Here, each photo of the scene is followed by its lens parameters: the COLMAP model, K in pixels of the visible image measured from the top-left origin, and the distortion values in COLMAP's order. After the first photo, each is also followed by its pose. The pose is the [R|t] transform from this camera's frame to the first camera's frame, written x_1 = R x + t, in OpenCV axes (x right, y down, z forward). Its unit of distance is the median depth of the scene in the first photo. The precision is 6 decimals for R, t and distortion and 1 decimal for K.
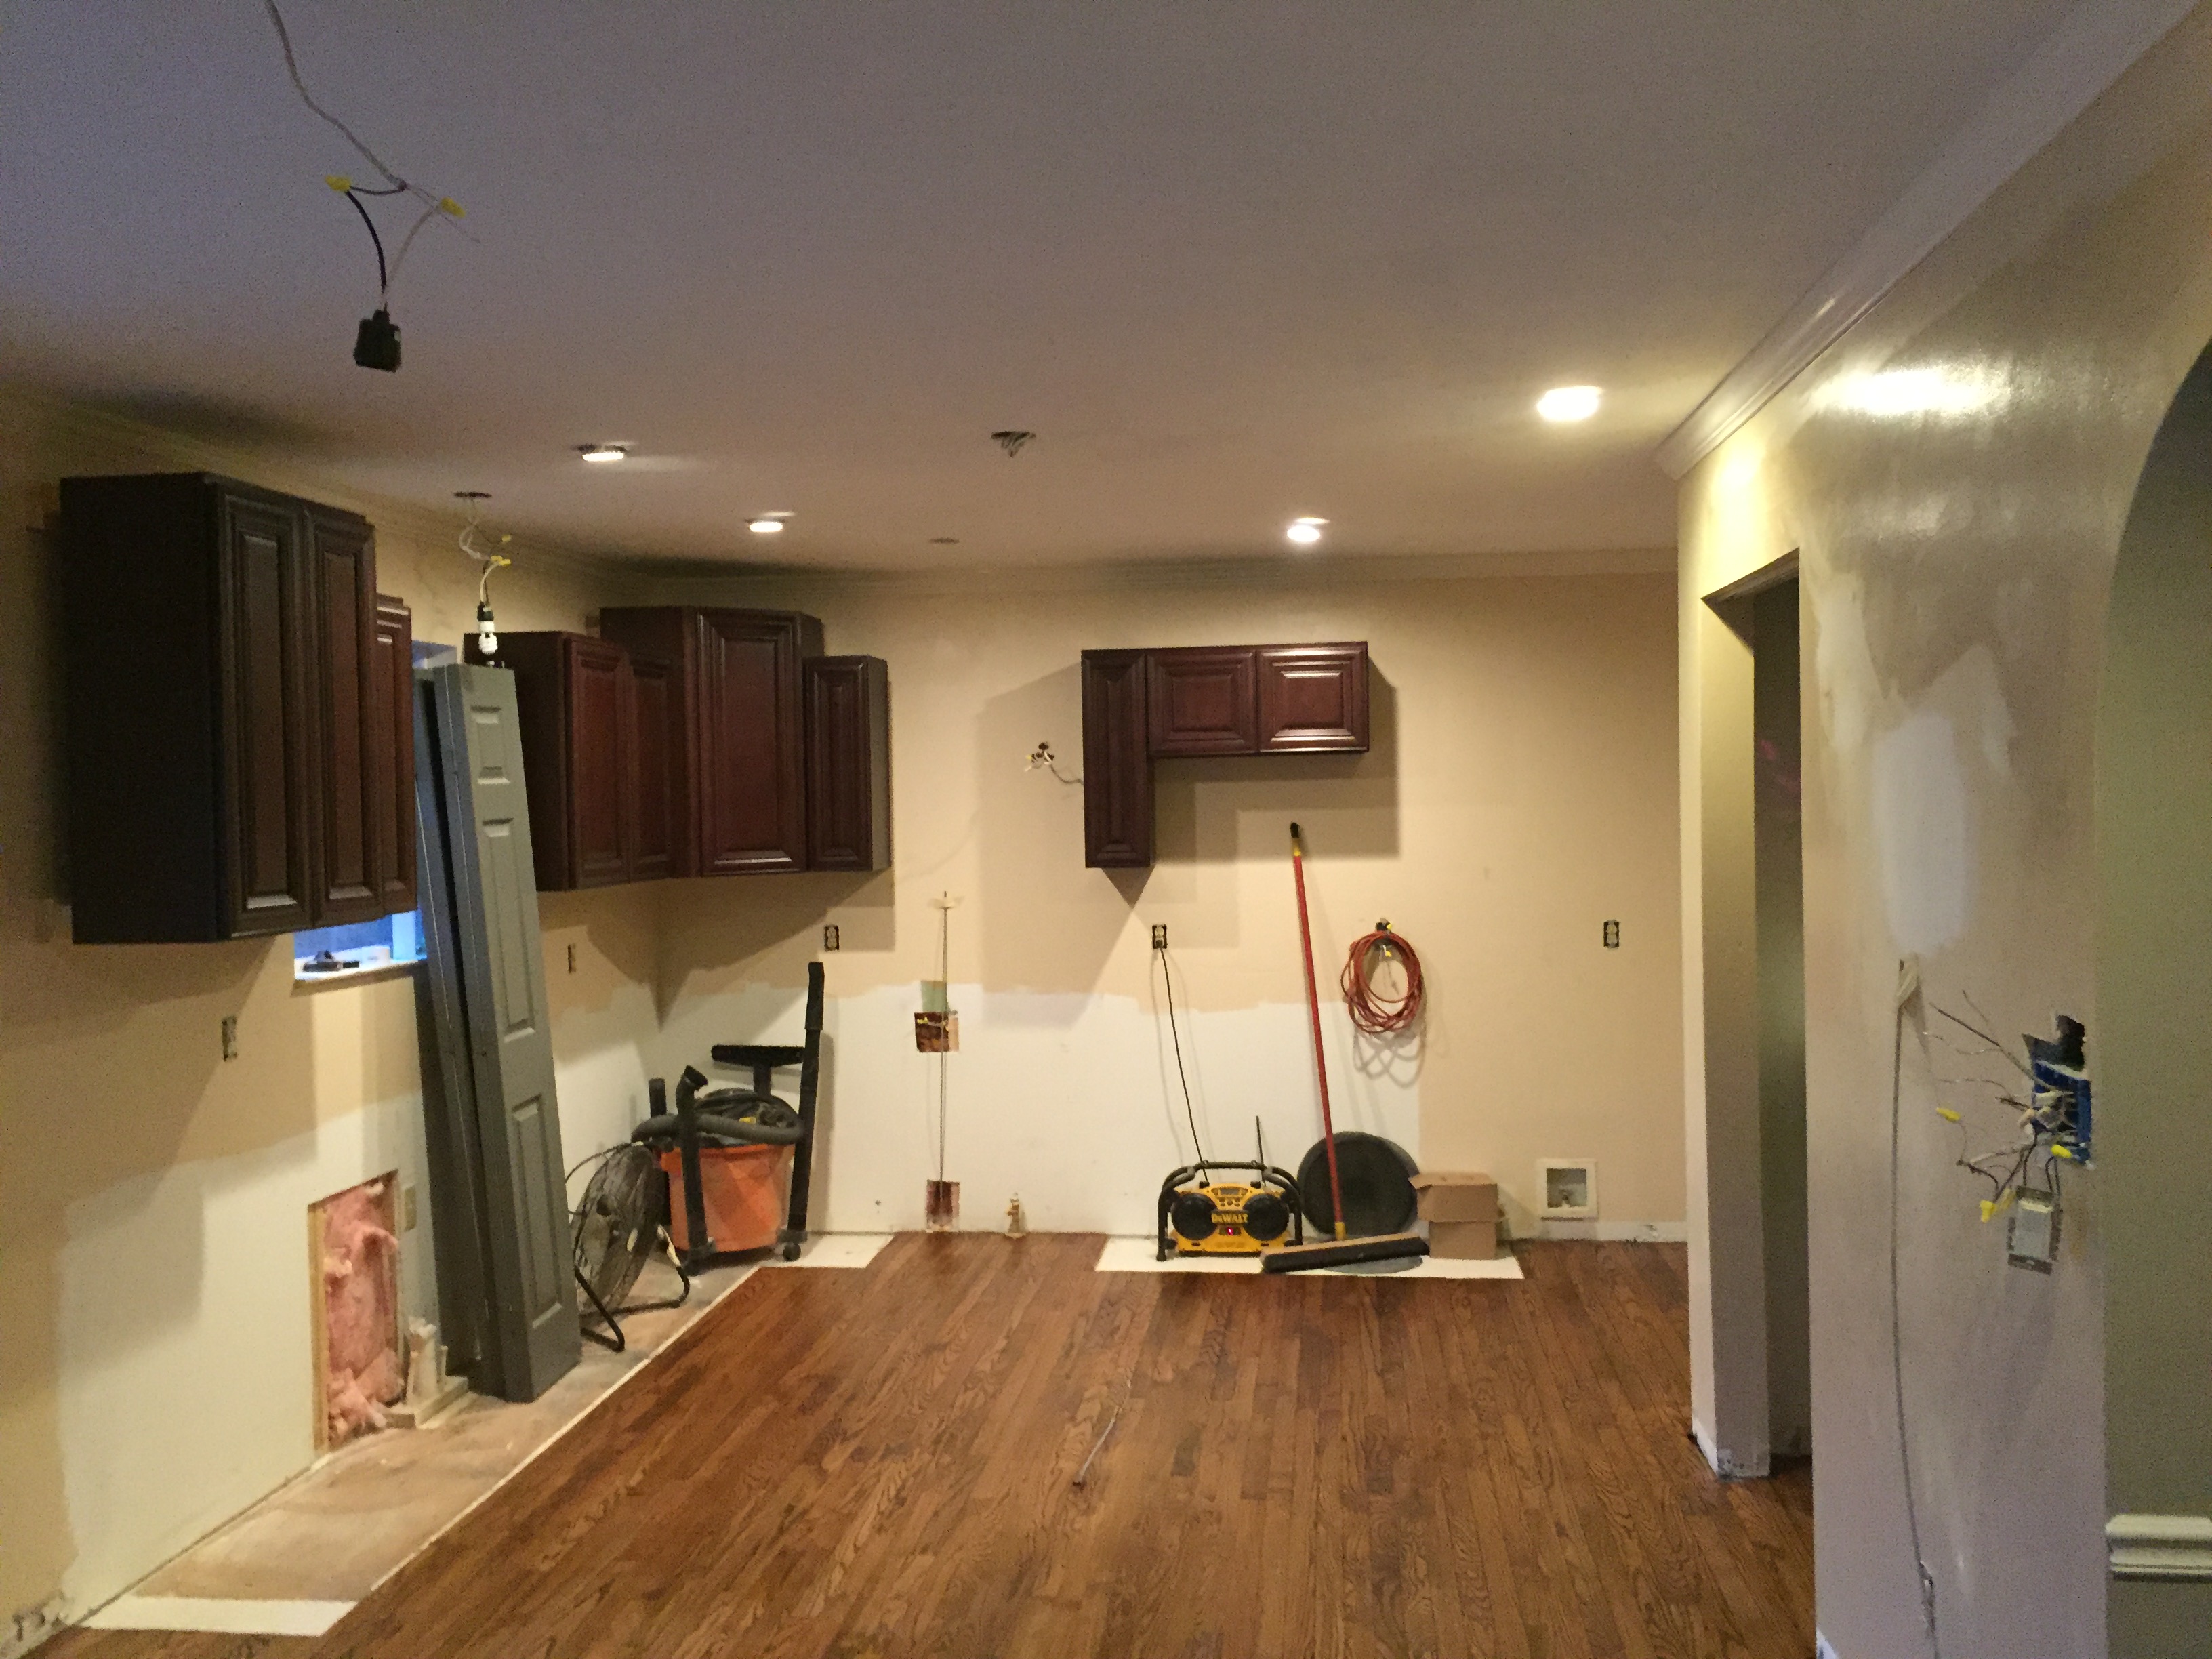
lens RADIAL K [[1868.3, 0, 1120.5], [0, 1868.3, 822.1], [0, 0, 1]] dist [0.040114, -0.077308]
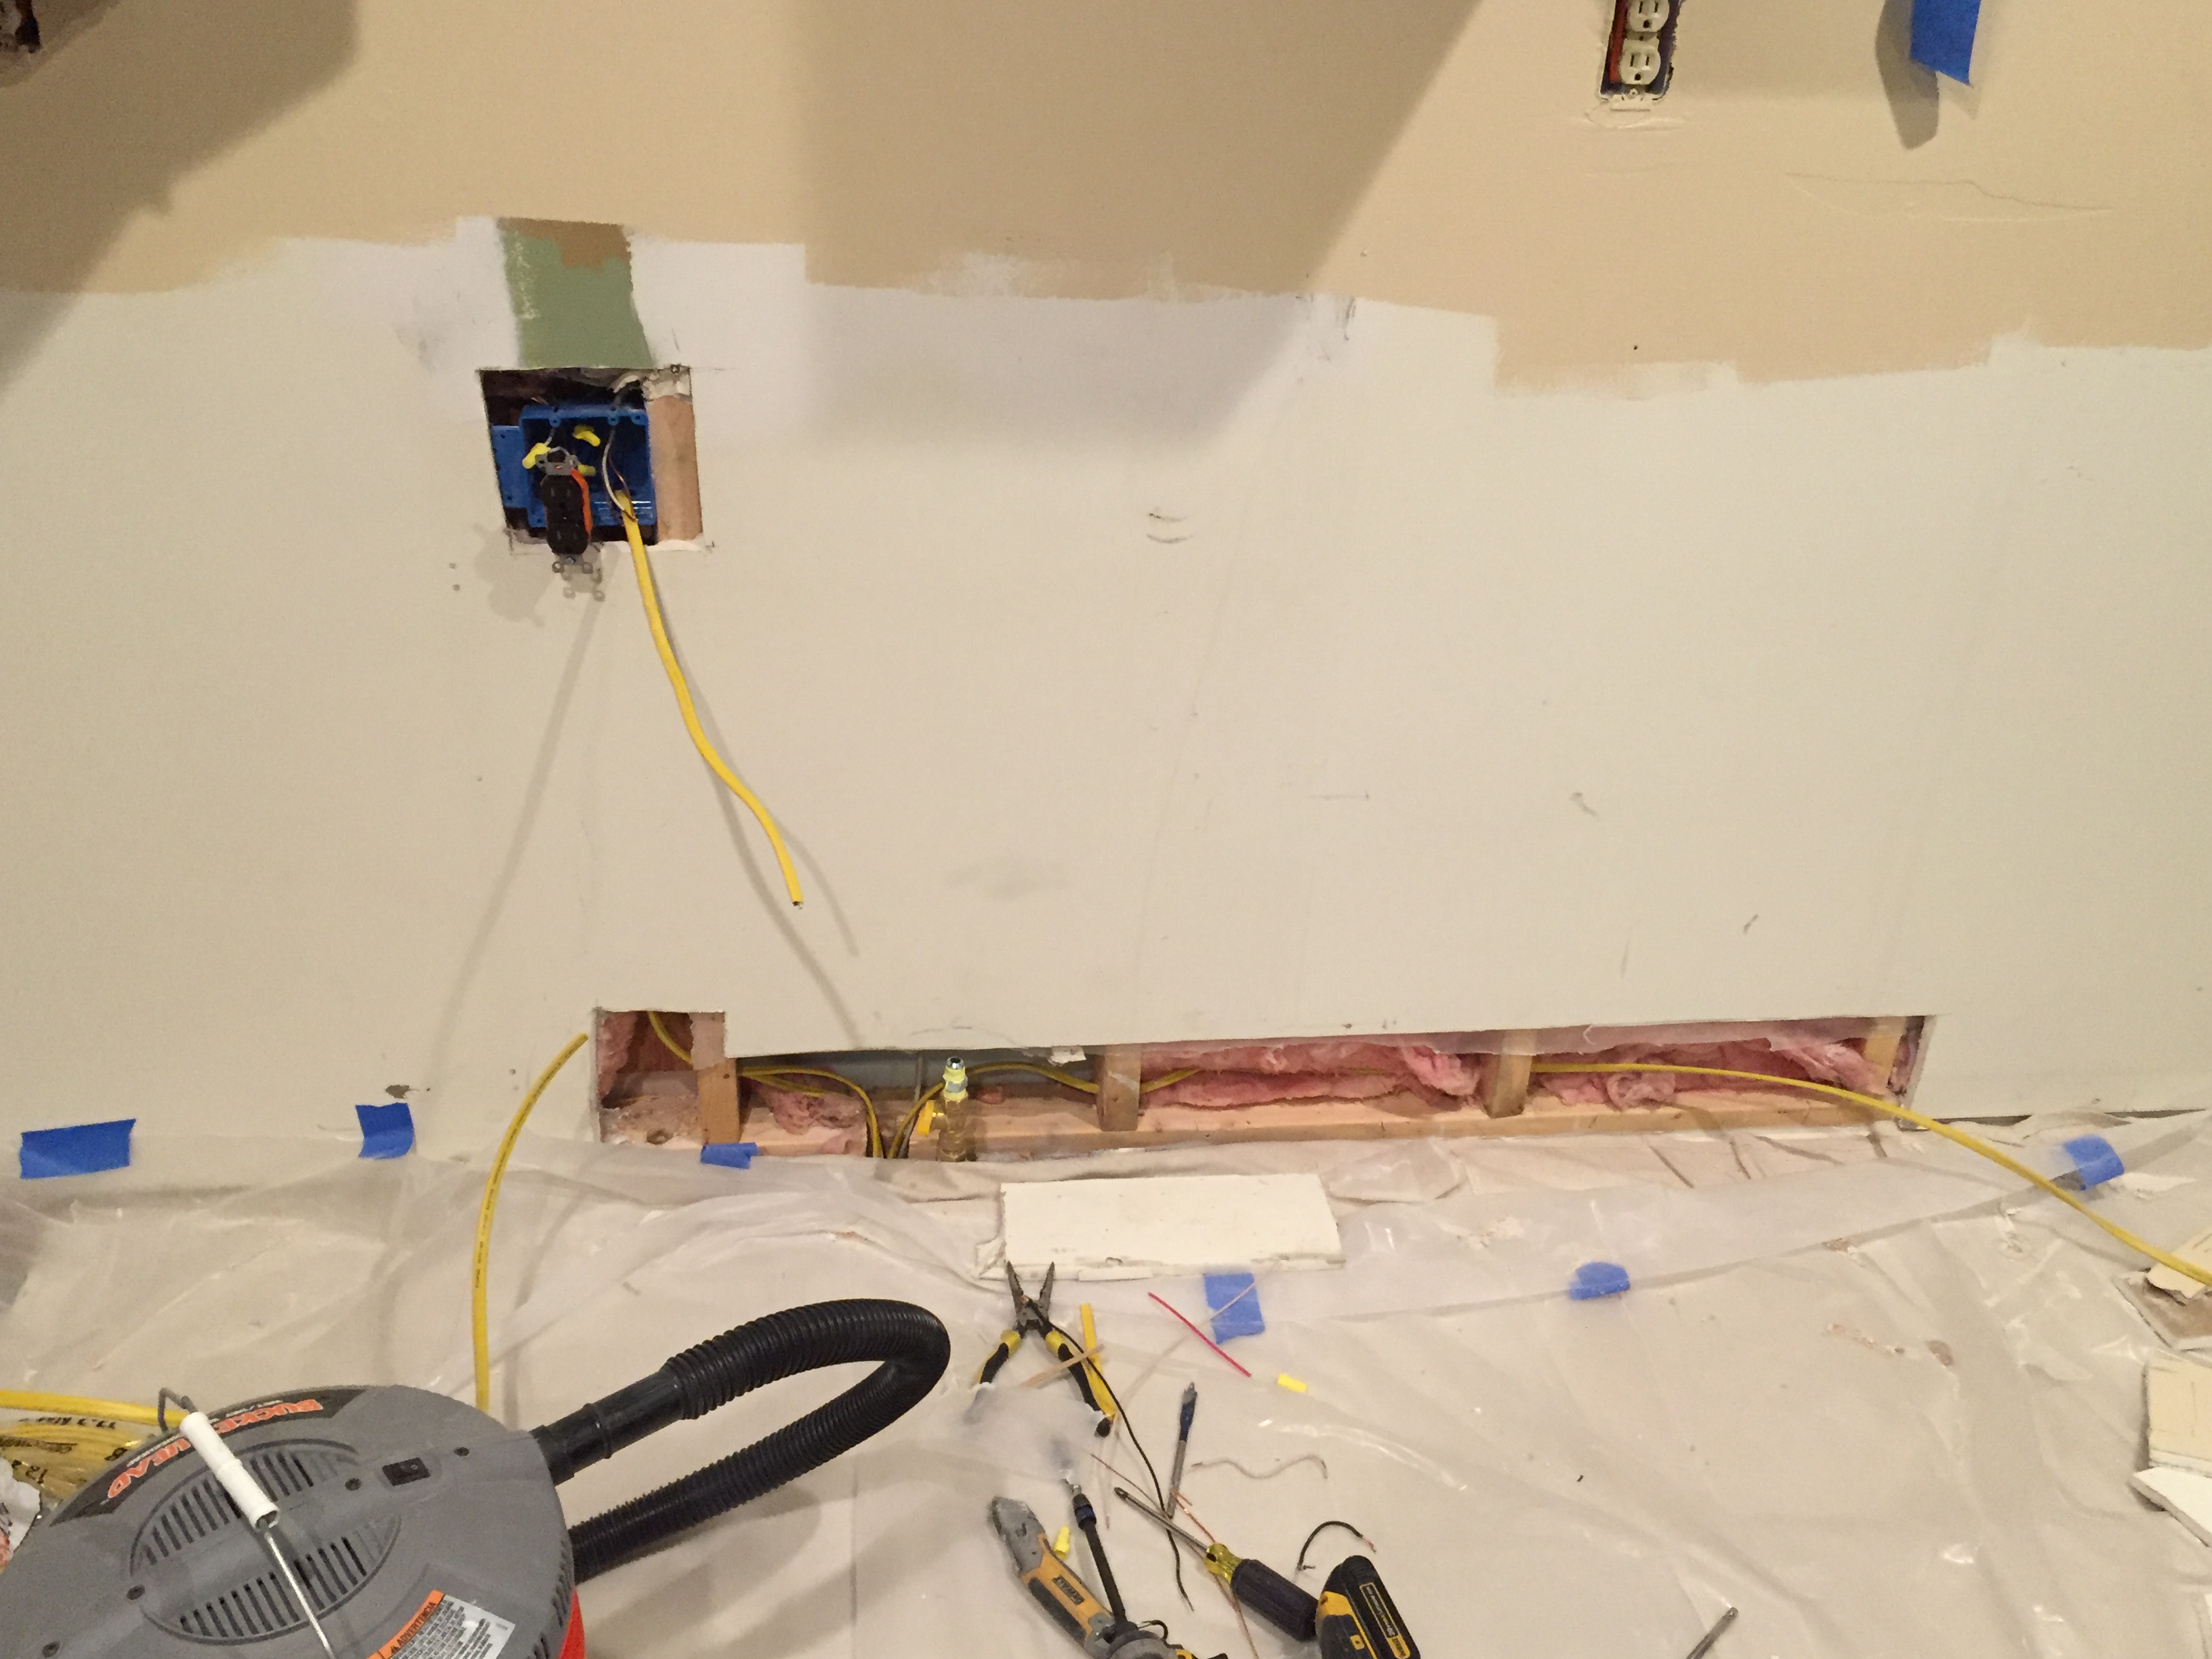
lens RADIAL K [[1985.7, 0, 1108.7], [0, 1985.7, 829.3], [0, 0, 1]] dist [-0.000201, 0.000678]
pose [[0.970157, -0.062676, 0.234236, -0.146525], [-0.037331, 0.915890, 0.399691, 0.082591], [-0.239586, -0.396507, 0.886217, 1.138203]]
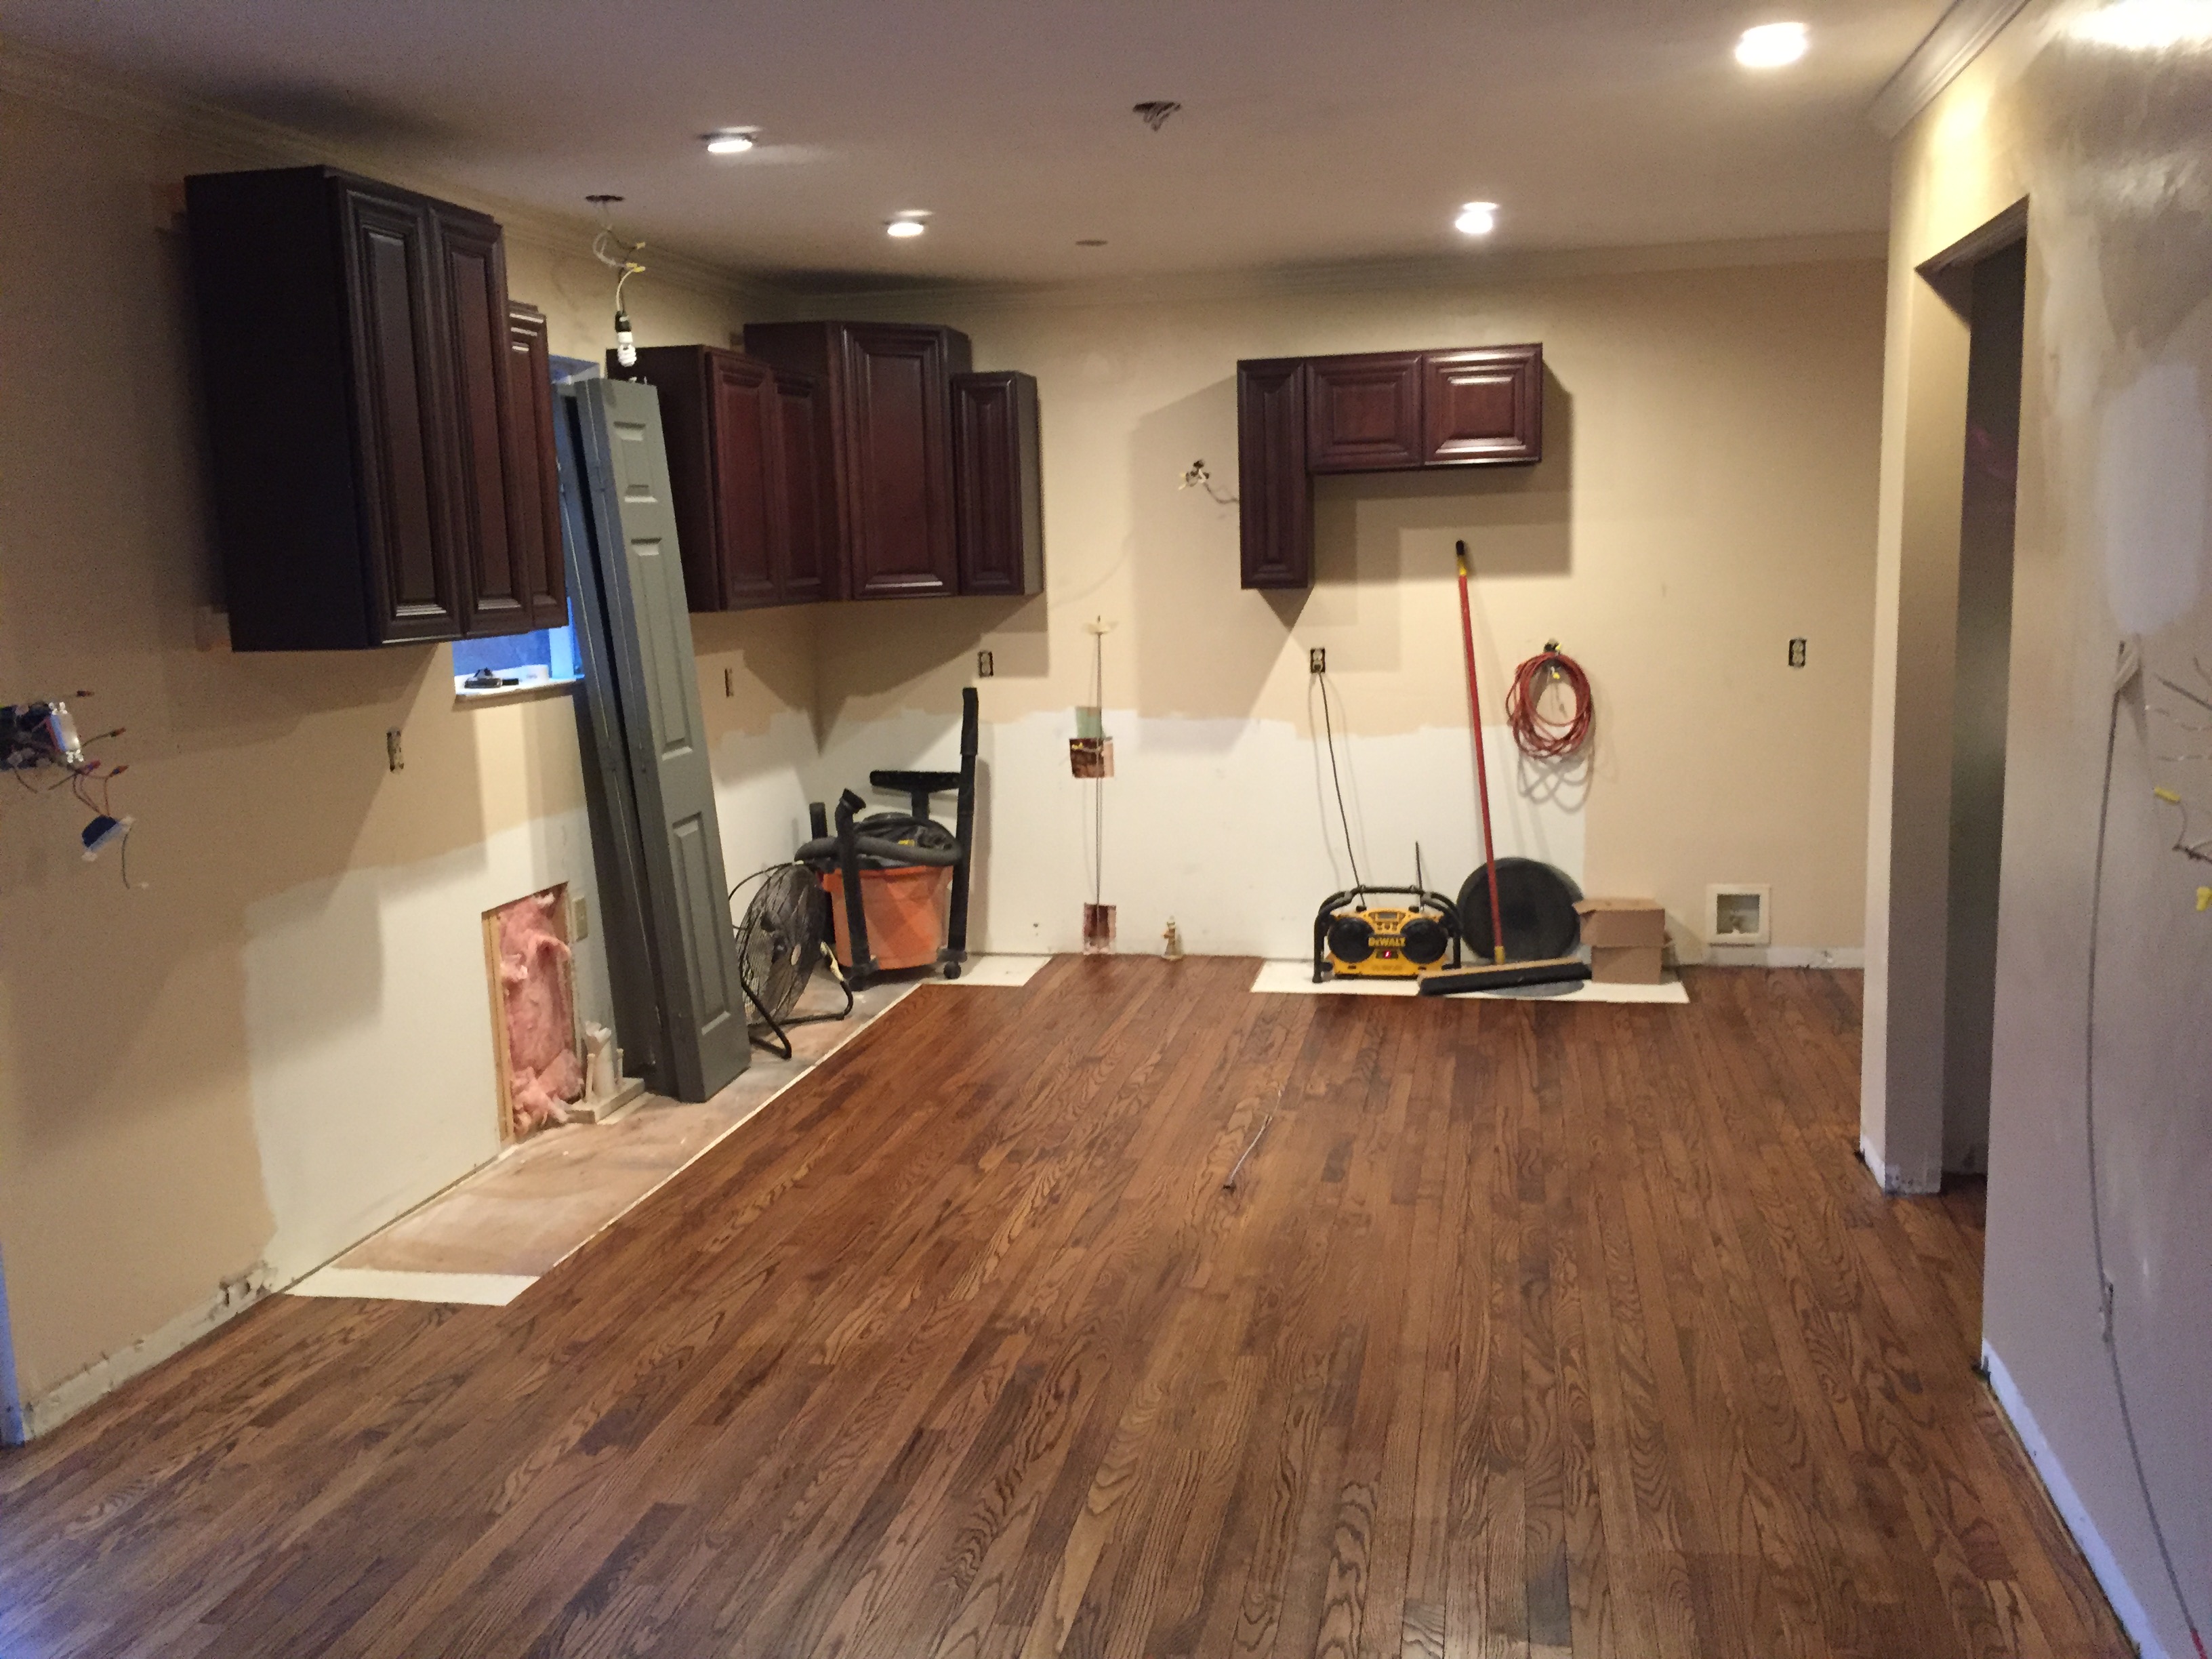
lens RADIAL K [[1868.3, 0, 1100.2], [0, 1868.3, 841.9], [0, 0, 1]] dist [0.040114, -0.077308]
pose [[0.995091, 0.001872, -0.098947, 0.007034], [0.012604, 0.989283, 0.145469, 0.017719], [0.098159, -0.146002, 0.984403, 0.021653]]
